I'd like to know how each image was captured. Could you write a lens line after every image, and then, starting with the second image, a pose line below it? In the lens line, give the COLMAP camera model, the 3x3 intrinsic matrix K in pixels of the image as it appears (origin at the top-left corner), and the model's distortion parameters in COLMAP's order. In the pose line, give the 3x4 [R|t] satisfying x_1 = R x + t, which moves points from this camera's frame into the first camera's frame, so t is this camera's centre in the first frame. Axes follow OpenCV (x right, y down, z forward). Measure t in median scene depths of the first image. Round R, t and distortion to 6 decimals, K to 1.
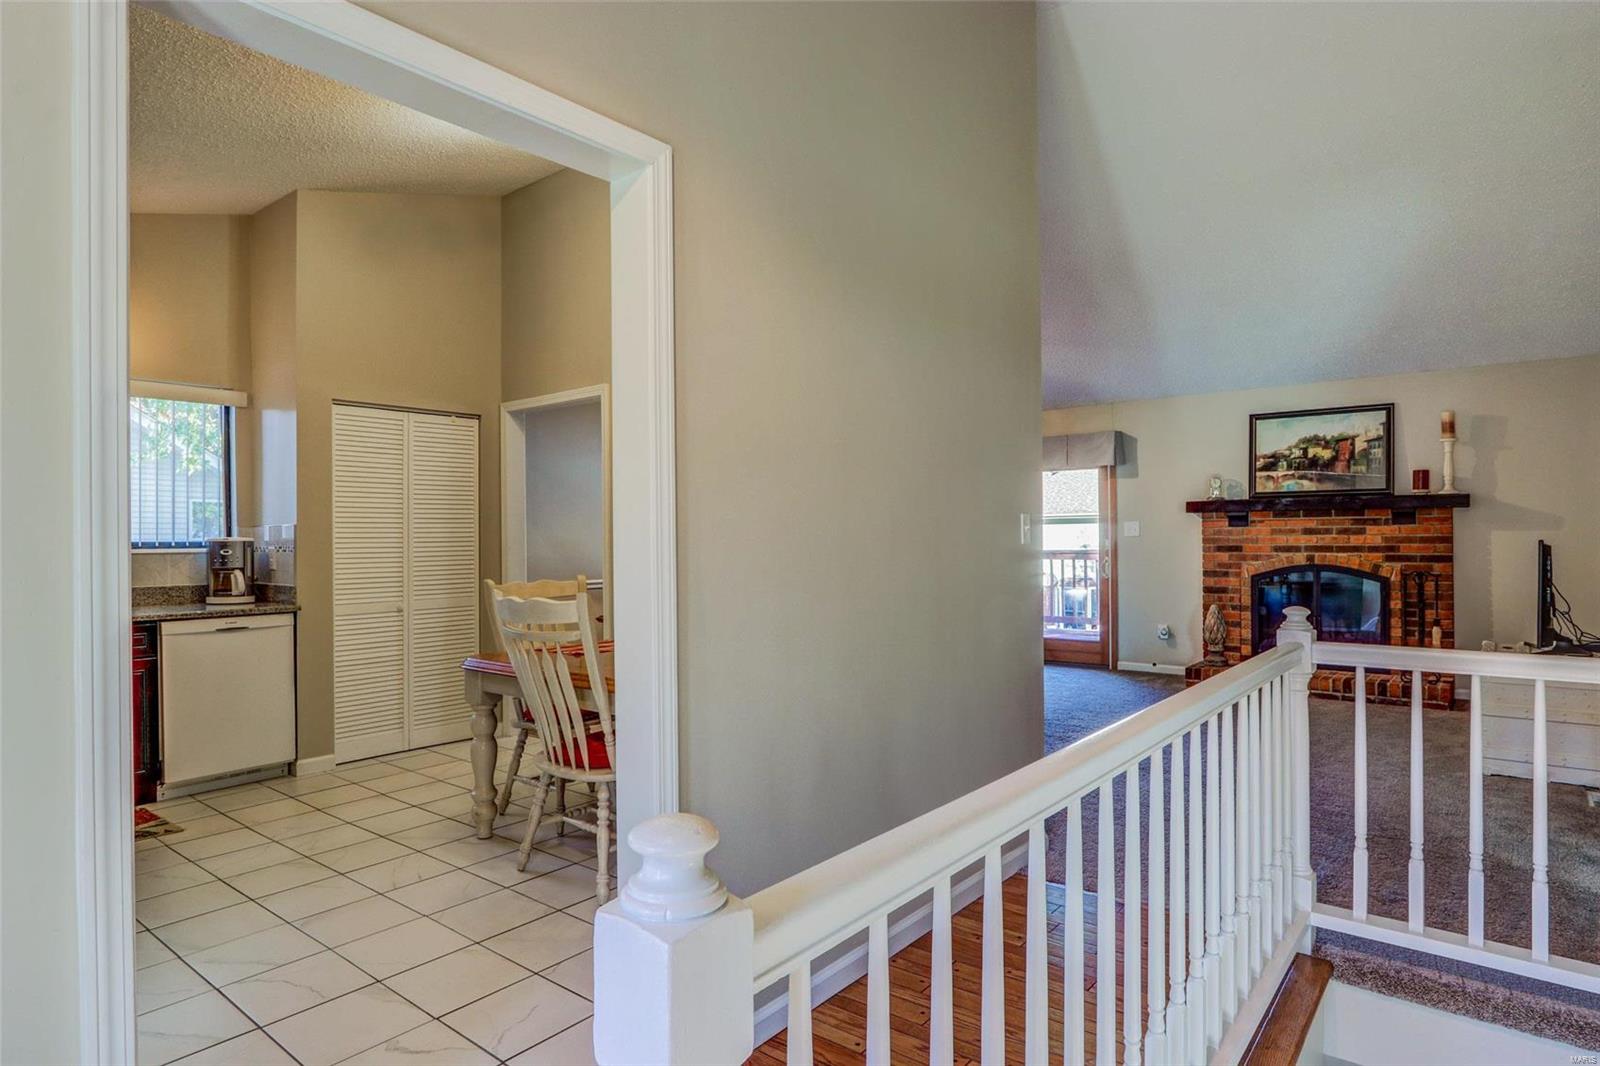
lens RADIAL K [[871.6, 0, 794.3], [0, 871.6, 534.1], [0, 0, 1]] dist [-0.017216, 0.003855]
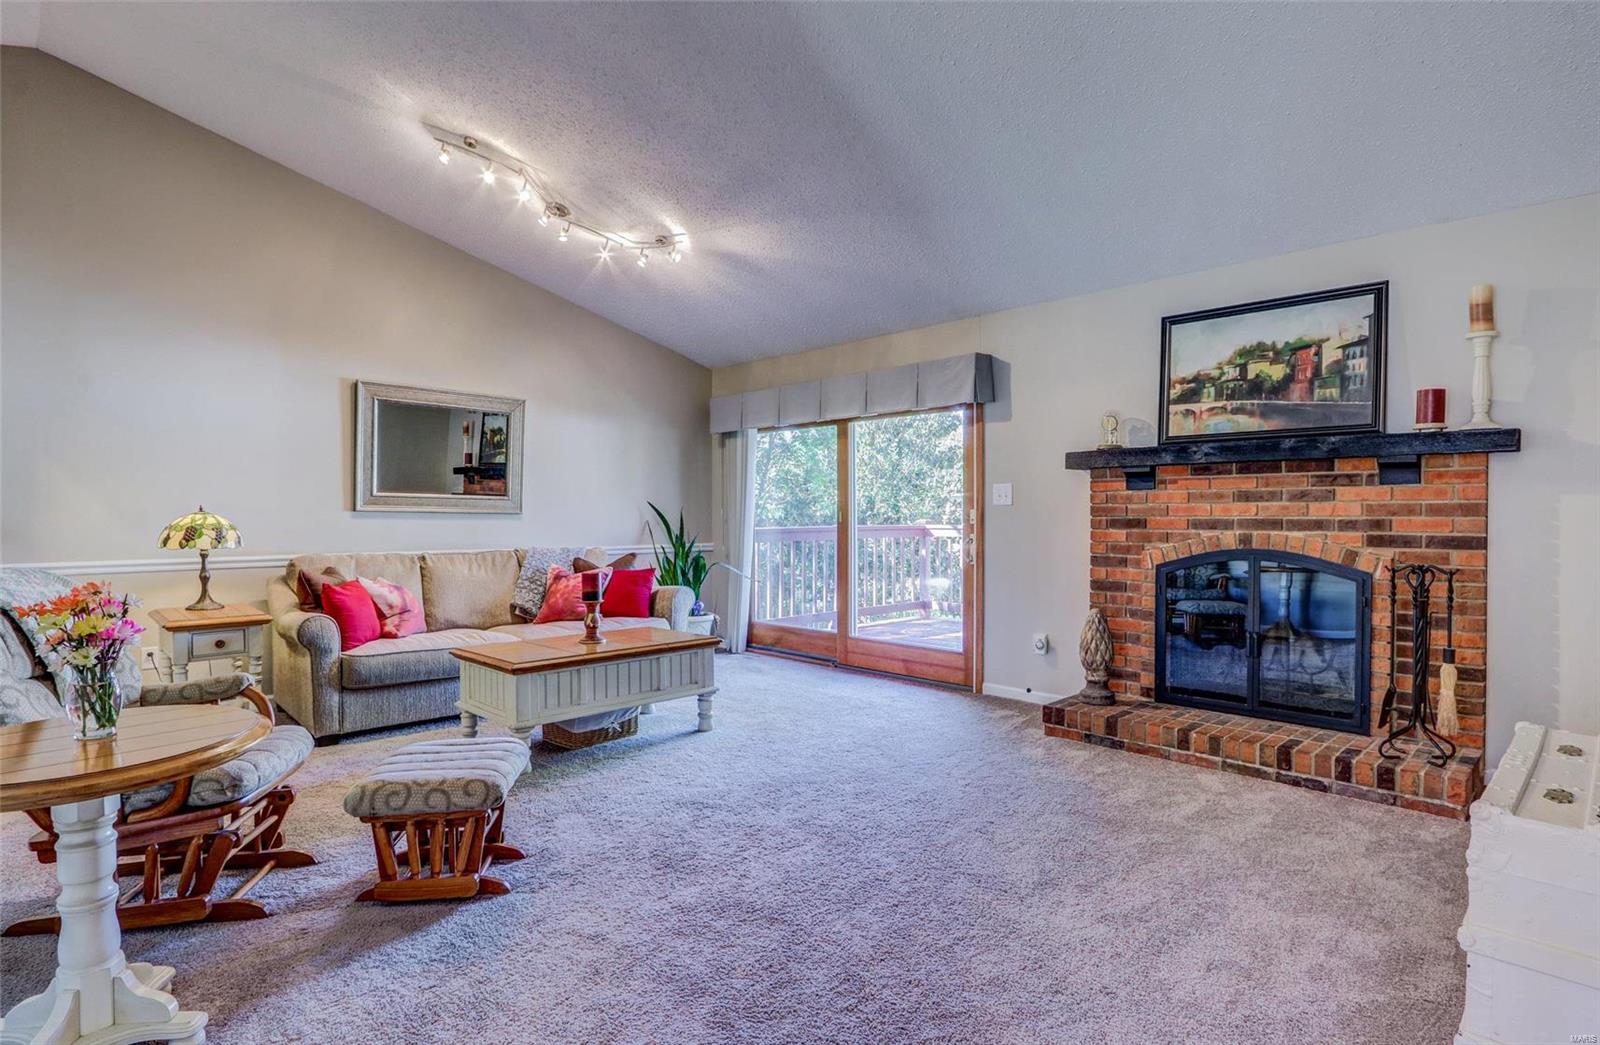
lens RADIAL K [[799.0, 0, 792.4], [0, 799.0, 523.9], [0, 0, 1]] dist [-0.014287, 0.000199]
pose [[0.992874, 0.009656, -0.118778, 0.337509], [-0.008009, 0.999865, 0.014337, 0.011138], [0.118900, -0.013283, 0.992817, 0.390405]]
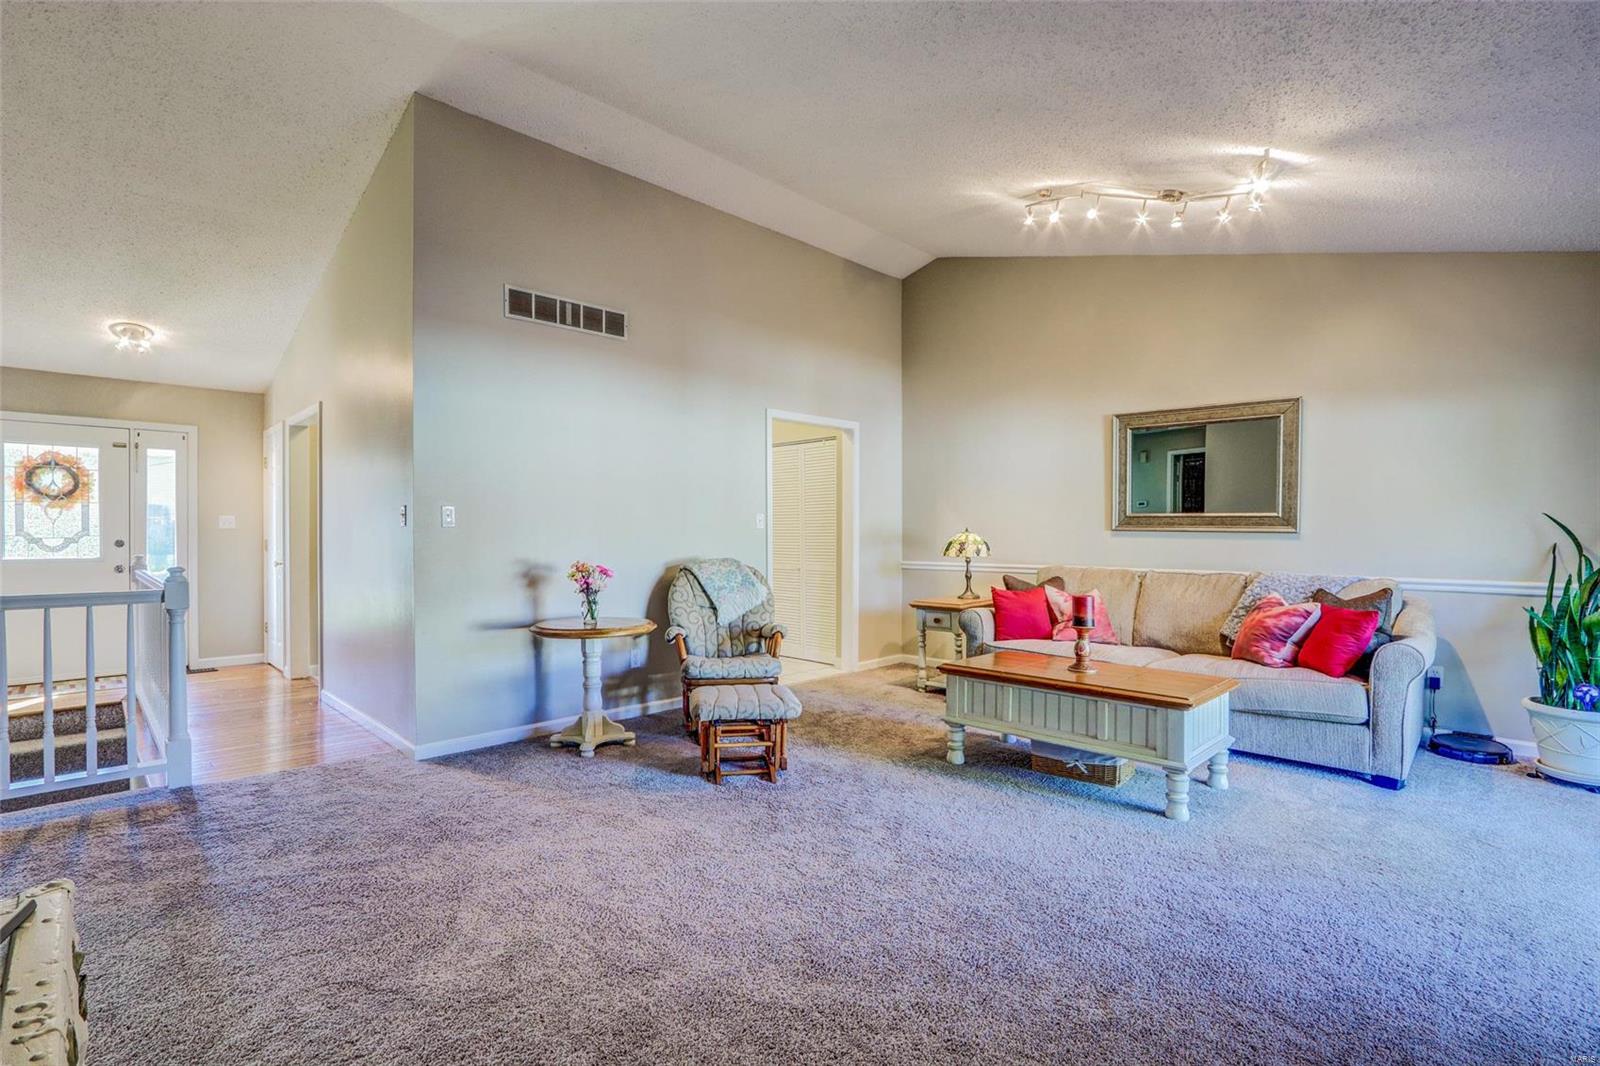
lens RADIAL K [[751.9, 0, 800.2], [0, 751.9, 542.5], [0, 0, 1]] dist [-0.013481, 0.000466]
pose [[-0.095298, 0.024663, -0.995143, 0.510008], [0.003339, 0.999695, 0.024456, 0.008066], [0.995443, -0.000993, -0.095351, 0.619393]]
